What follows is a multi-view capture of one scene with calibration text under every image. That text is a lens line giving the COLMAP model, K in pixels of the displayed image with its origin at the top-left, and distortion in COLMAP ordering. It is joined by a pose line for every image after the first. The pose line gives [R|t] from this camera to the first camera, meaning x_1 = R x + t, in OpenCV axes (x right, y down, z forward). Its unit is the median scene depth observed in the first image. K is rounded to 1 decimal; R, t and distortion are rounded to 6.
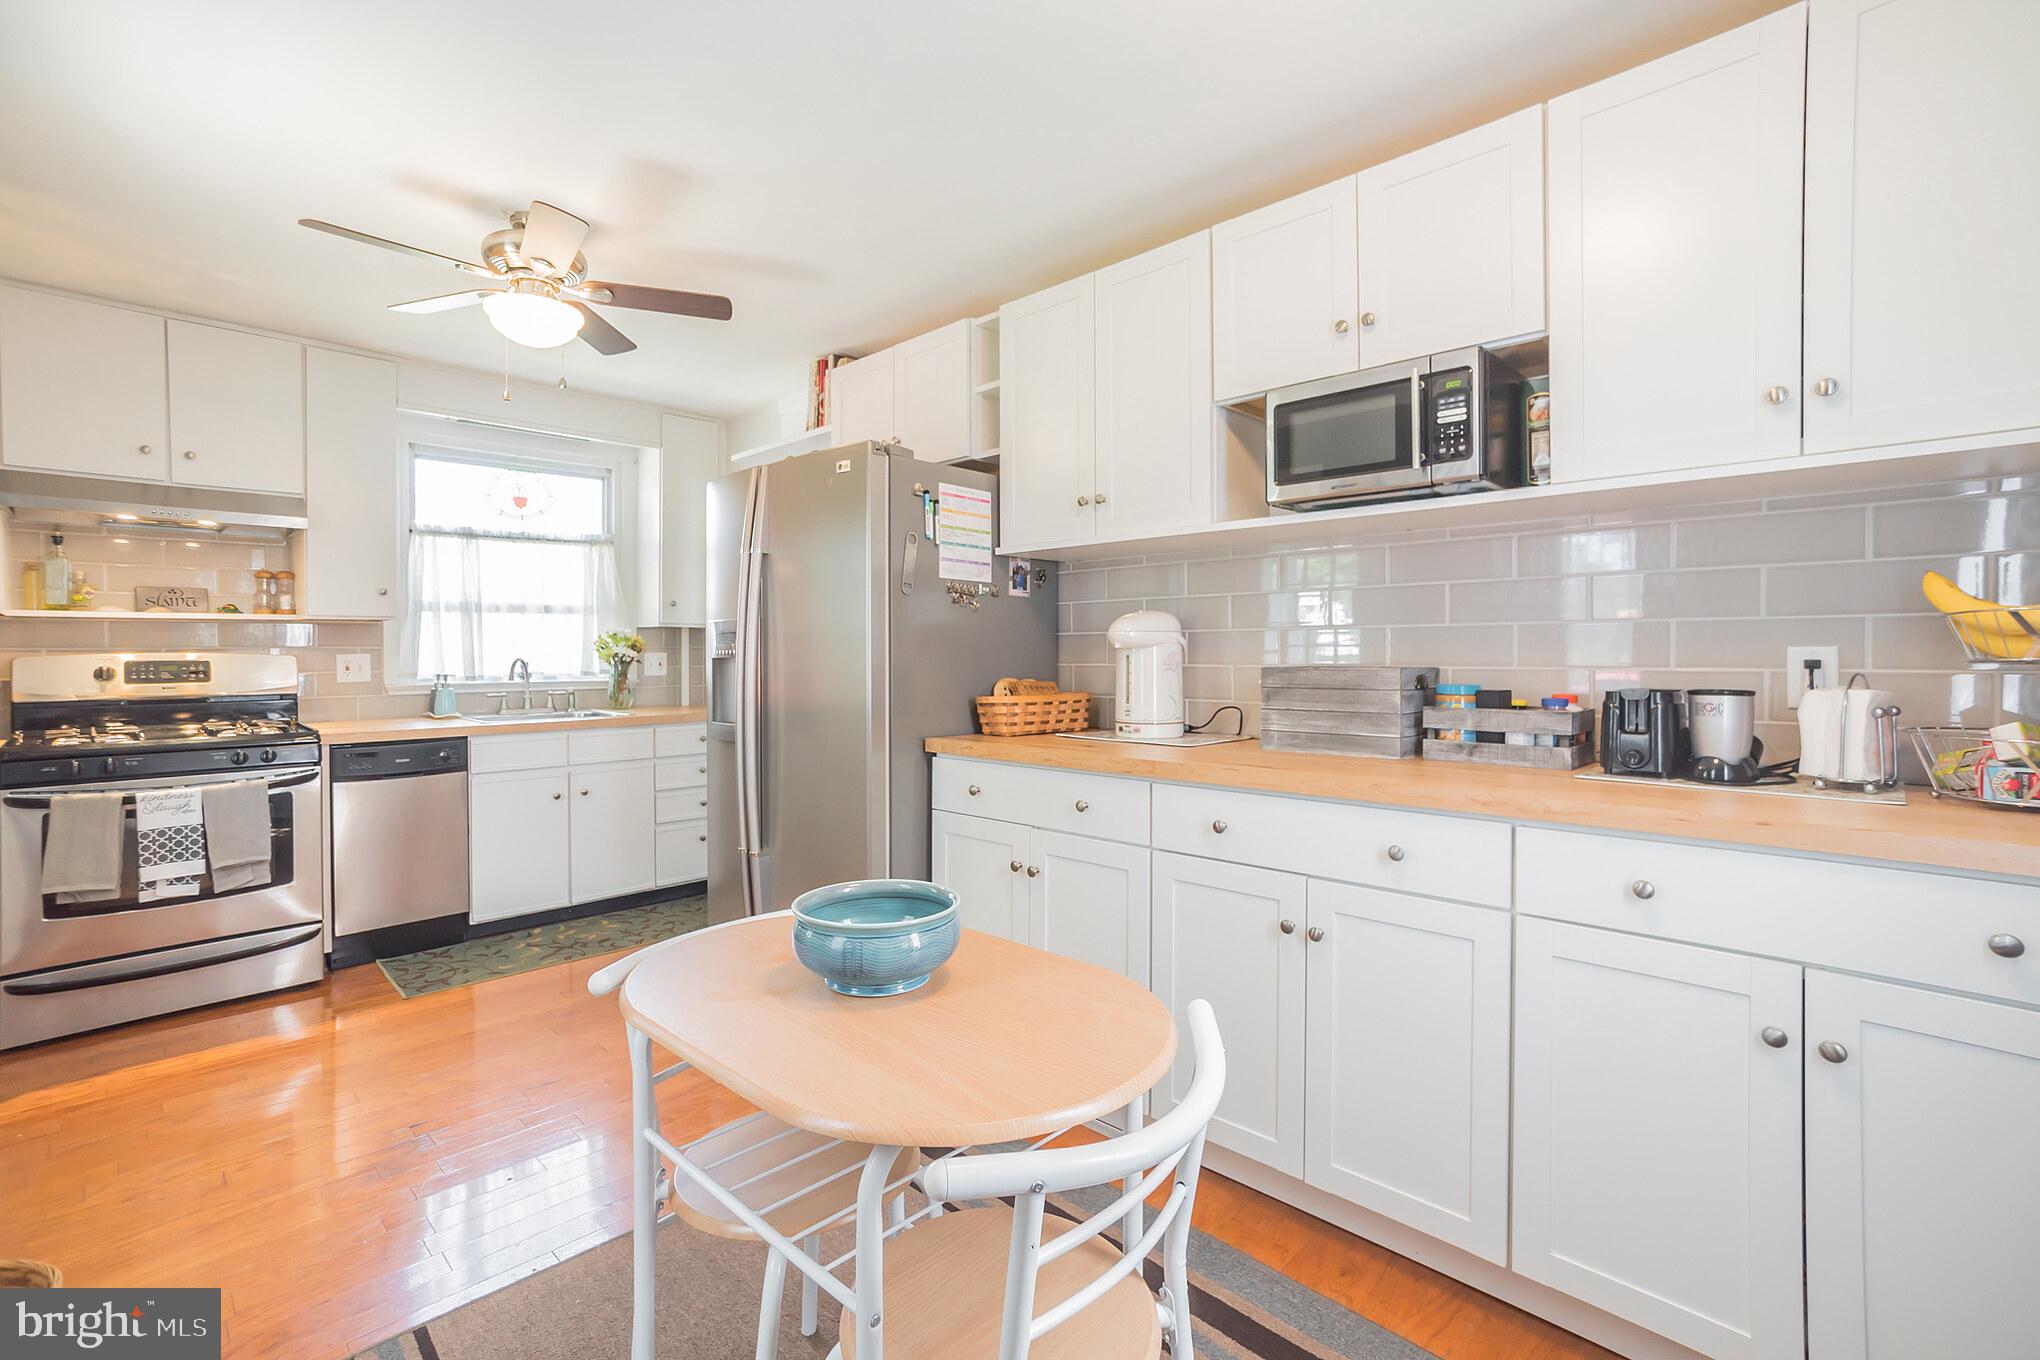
lens RADIAL K [[878.5, 0, 1027.2], [0, 878.5, 643.5], [0, 0, 1]] dist [-0.001195, 0.000355]
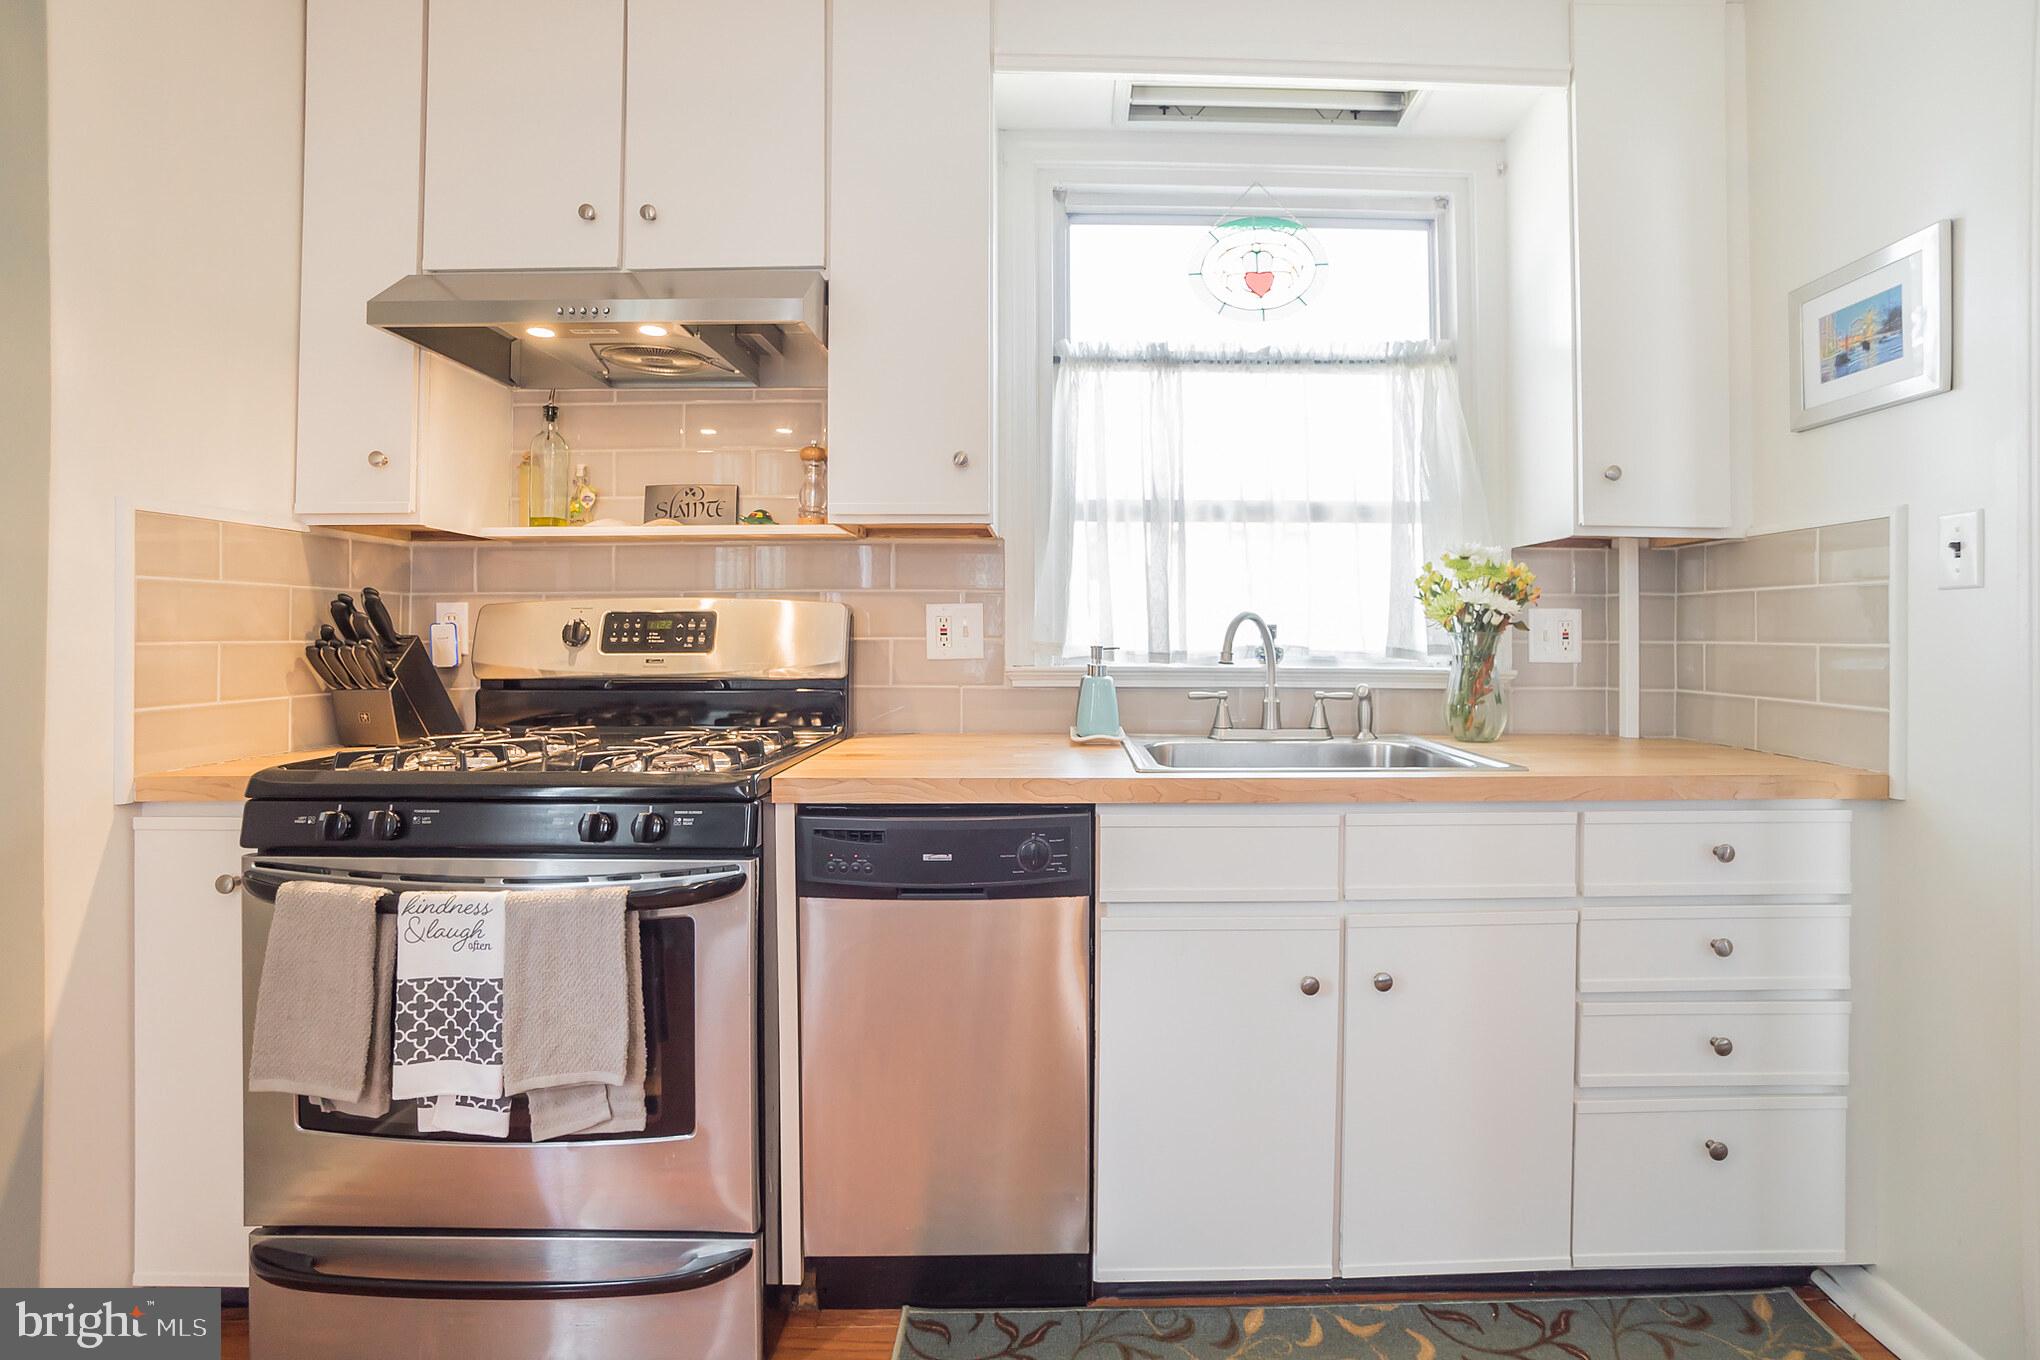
lens RADIAL K [[960.0, 0, 1014.5], [0, 960.0, 625.2], [0, 0, 1]] dist [-0.034522, 0.000164]
pose [[0.646378, -0.005812, -0.762995, -0.299085], [0.002408, 0.999982, -0.005577, 0.025583], [0.763013, 0.001767, 0.646380, 0.622446]]
